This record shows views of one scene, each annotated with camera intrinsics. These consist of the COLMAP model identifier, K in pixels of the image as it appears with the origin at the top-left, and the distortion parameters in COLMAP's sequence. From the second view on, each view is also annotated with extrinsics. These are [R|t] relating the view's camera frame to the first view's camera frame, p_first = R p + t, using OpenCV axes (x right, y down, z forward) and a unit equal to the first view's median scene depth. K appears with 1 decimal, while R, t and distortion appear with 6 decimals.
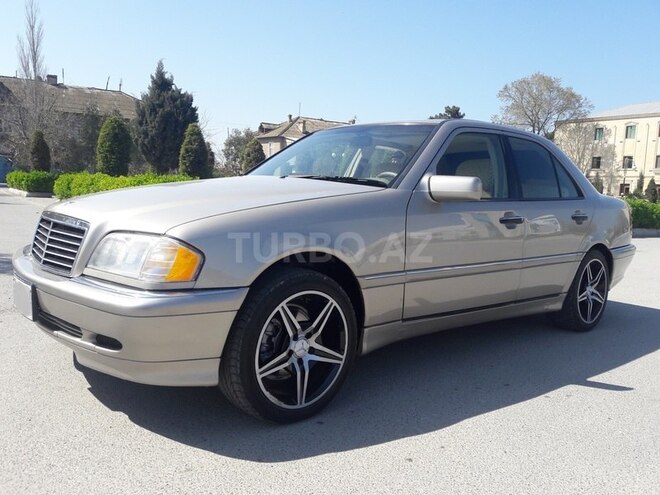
lens RADIAL K [[534.4, 0, 330.0], [0, 534.4, 247.5], [0, 0, 1]] dist [0.083203, -0.129133]
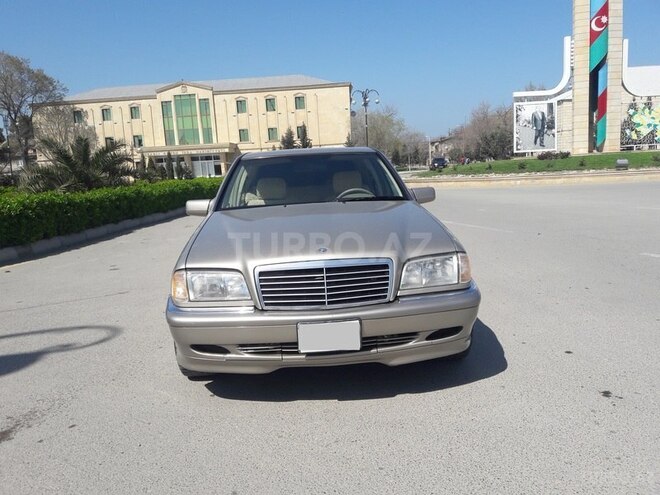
lens RADIAL K [[539.4, 0, 330.0], [0, 539.4, 247.5], [0, 0, 1]] dist [-0.008993, -0.004570]
pose [[0.618893, -0.199946, 0.759600, -0.104005], [0.173637, 0.977960, 0.115951, -0.016836], [-0.766043, 0.060133, 0.639971, 0.019477]]
